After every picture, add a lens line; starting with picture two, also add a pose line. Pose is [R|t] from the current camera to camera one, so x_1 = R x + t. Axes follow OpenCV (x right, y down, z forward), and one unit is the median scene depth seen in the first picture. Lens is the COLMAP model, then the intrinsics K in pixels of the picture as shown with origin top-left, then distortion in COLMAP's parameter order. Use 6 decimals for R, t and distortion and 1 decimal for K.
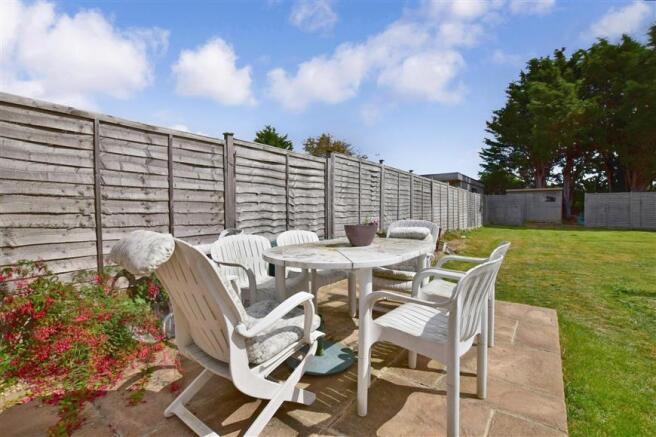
lens RADIAL K [[298.9, 0, 328.0], [0, 298.9, 218.5], [0, 0, 1]] dist [-0.002658, -0.000700]
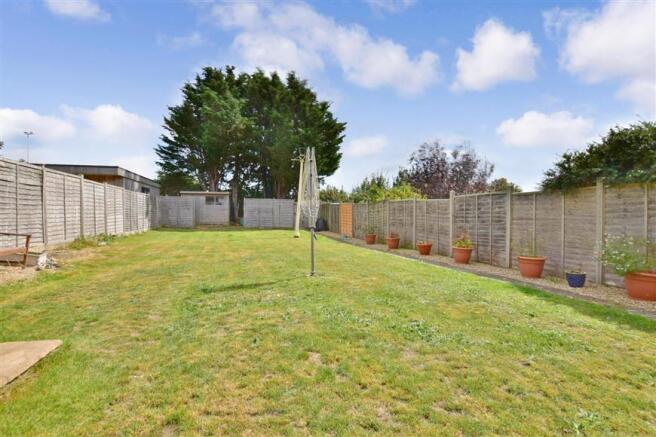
lens RADIAL K [[298.9, 0, 328.0], [0, 298.9, 218.5], [0, 0, 1]] dist [-0.002658, -0.000700]
pose [[0.668751, -0.002070, 0.743484, 0.202005], [0.013339, 0.999869, -0.009213, 0.006851], [-0.743367, 0.016078, 0.668691, 0.003994]]
